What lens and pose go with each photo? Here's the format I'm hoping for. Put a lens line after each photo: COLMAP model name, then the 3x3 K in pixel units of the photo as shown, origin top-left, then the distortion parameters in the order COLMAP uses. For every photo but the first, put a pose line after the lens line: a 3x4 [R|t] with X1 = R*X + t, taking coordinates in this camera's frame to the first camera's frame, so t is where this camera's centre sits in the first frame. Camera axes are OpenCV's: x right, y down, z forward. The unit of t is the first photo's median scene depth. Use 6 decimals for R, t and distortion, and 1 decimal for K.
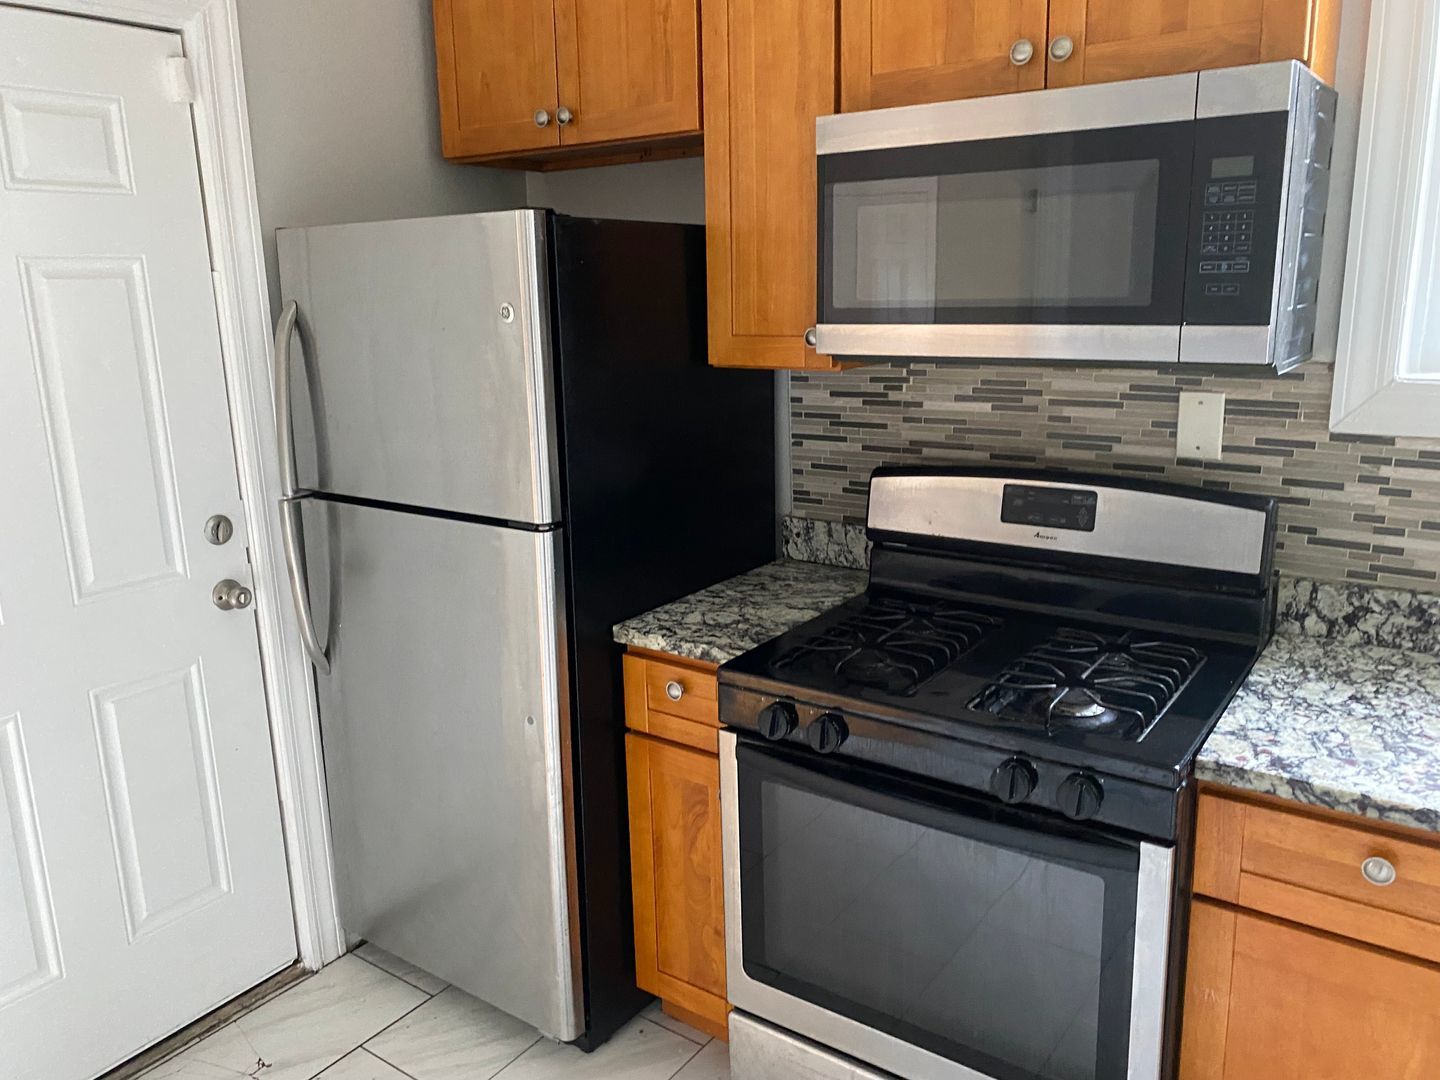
lens RADIAL K [[1104.1, 0, 729.1], [0, 1104.1, 542.3], [0, 0, 1]] dist [0.094382, -0.181296]
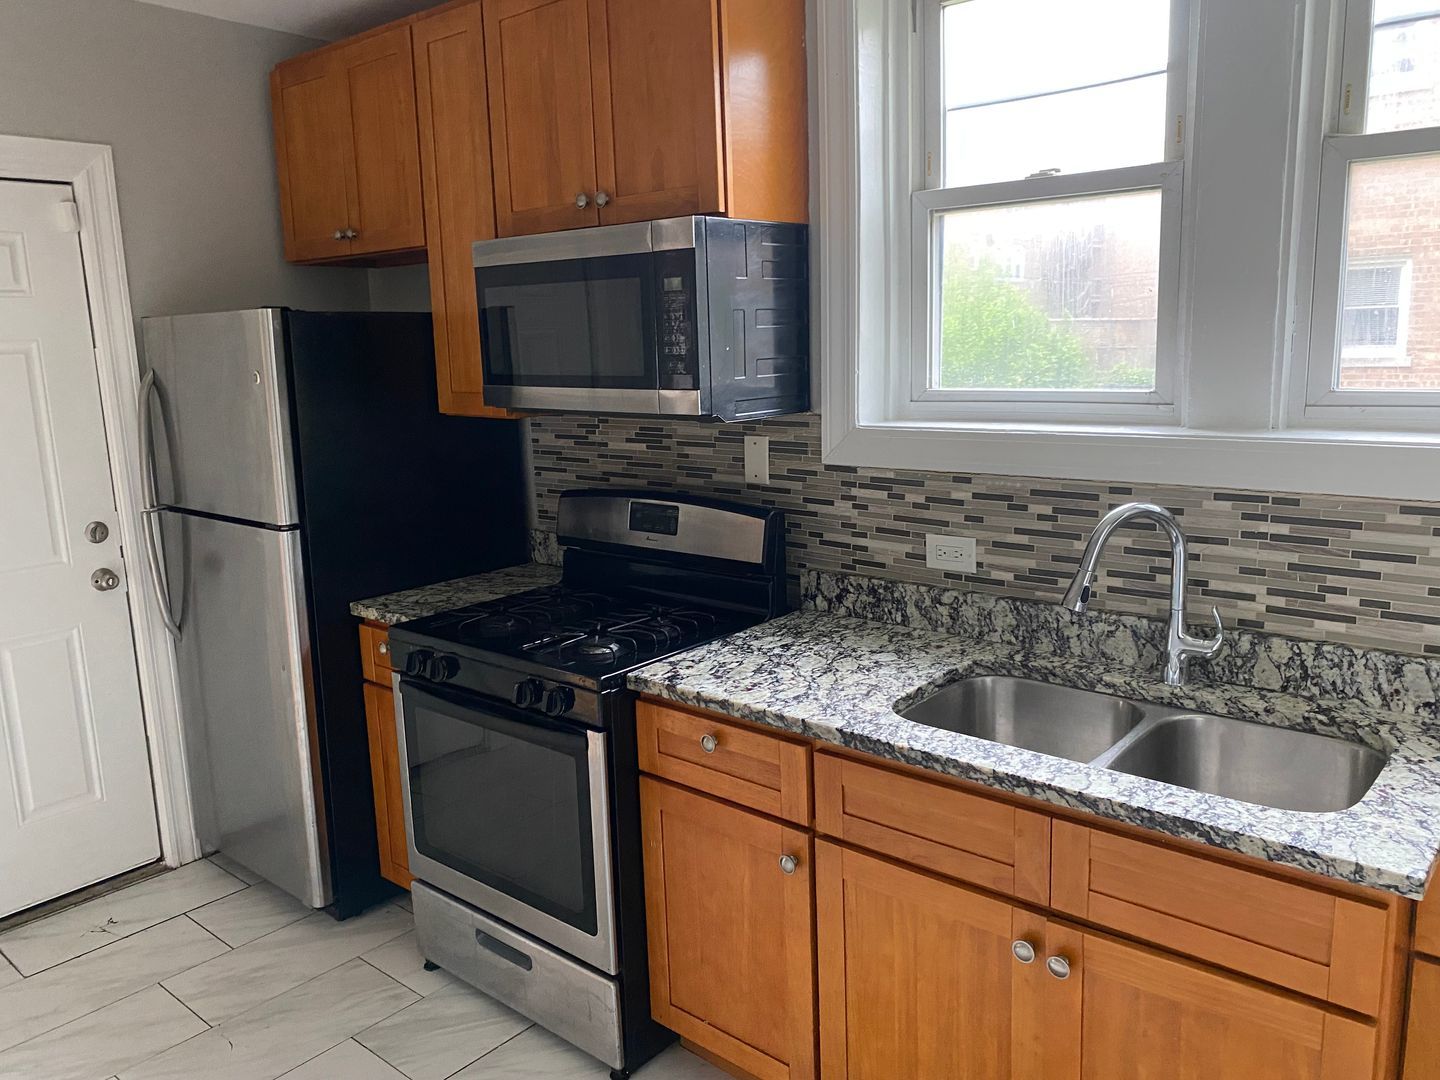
lens RADIAL K [[1072.9, 0, 724.0], [0, 1072.9, 545.6], [0, 0, 1]] dist [0.069463, -0.135818]
pose [[0.997575, 0.010827, -0.068754, 0.483350], [-0.013539, 0.999143, -0.039114, 0.055332], [0.068272, 0.039950, 0.996867, -0.332196]]
